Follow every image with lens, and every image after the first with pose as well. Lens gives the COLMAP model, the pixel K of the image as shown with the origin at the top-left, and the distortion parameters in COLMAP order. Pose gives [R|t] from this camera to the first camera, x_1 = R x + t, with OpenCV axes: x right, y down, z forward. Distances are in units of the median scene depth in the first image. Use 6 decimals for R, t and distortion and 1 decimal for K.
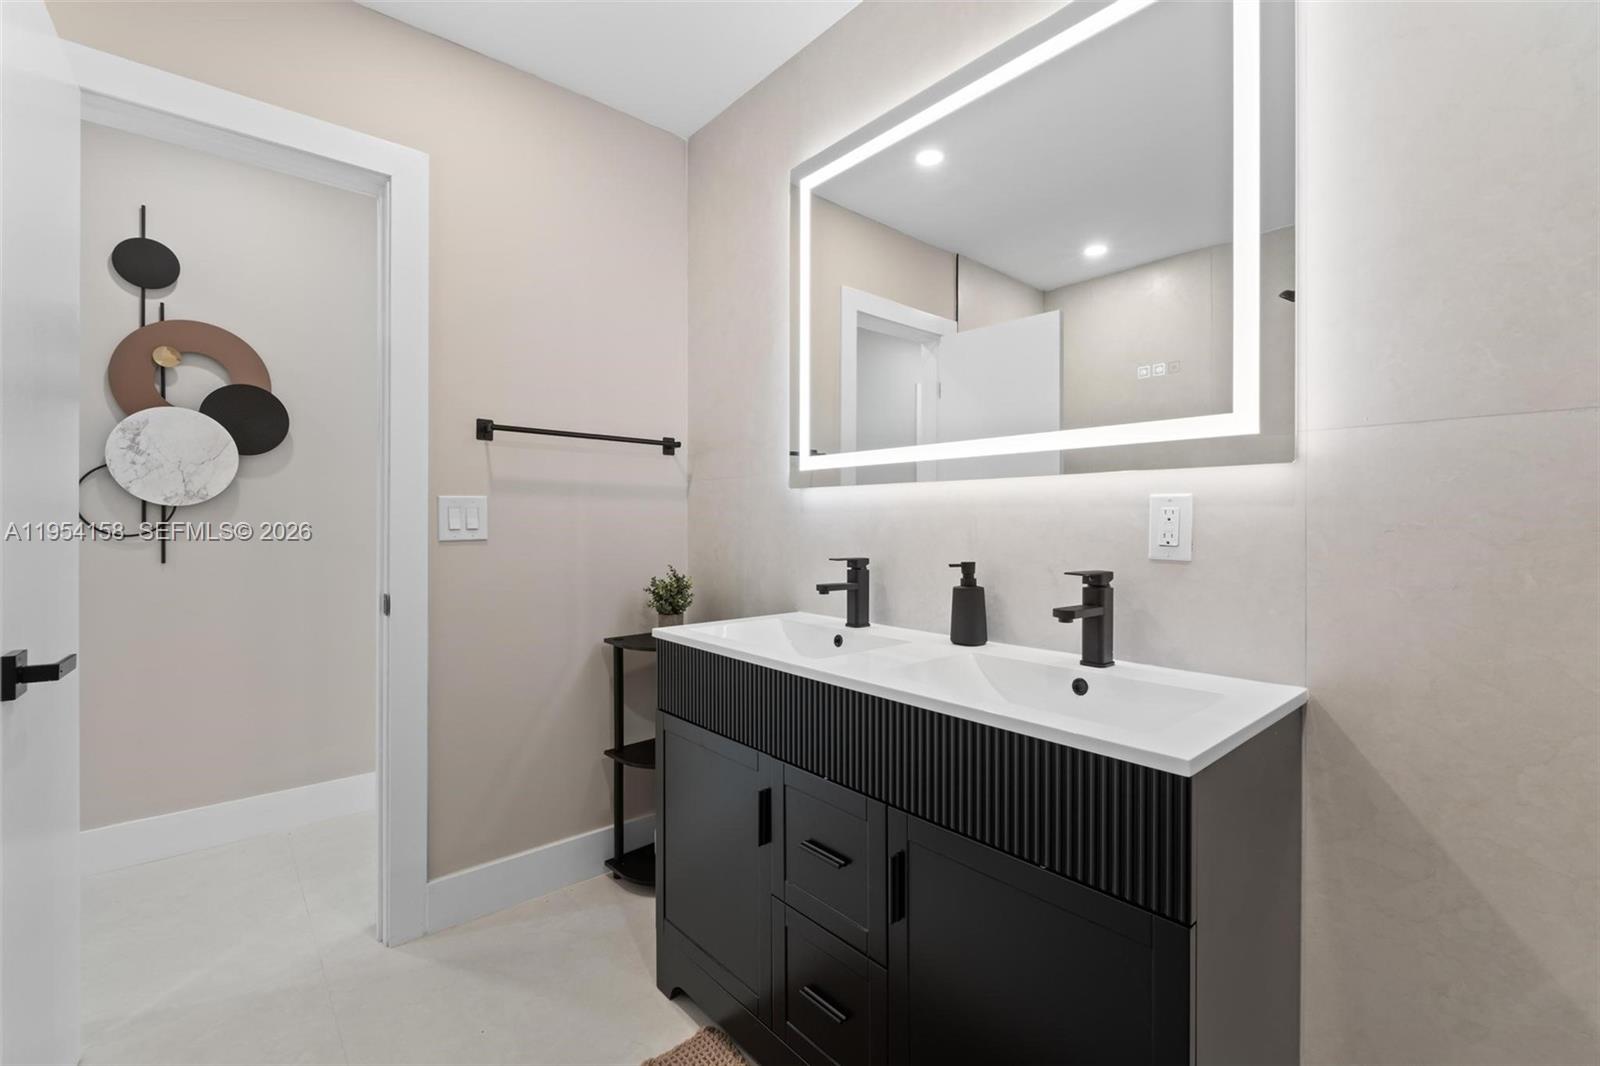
lens RADIAL K [[690.9, 0, 803.7], [0, 690.9, 529.6], [0, 0, 1]] dist [-0.003445, -0.000489]
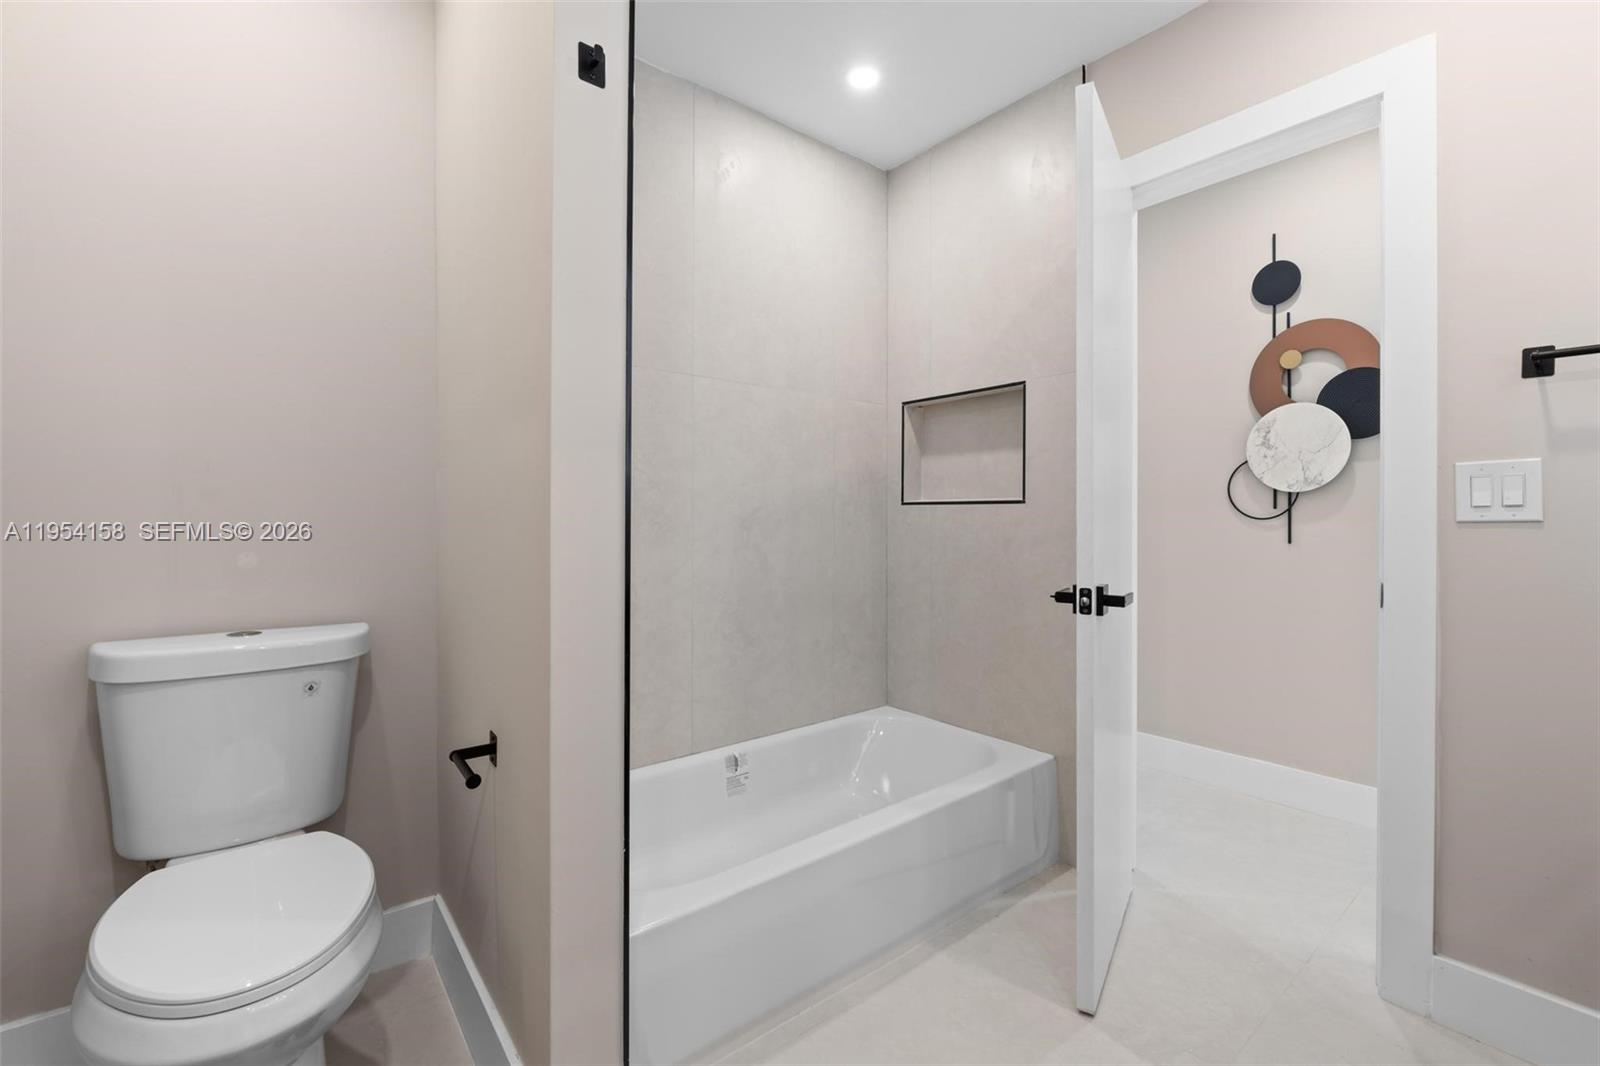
lens RADIAL K [[684.8, 0, 811.0], [0, 684.8, 520.1], [0, 0, 1]] dist [-0.006873, -0.000089]
pose [[-0.023972, -0.000434, -0.999713, 0.206413], [-0.006423, 0.999979, -0.000280, 0.016254], [0.999692, 0.006415, -0.023974, 0.251314]]
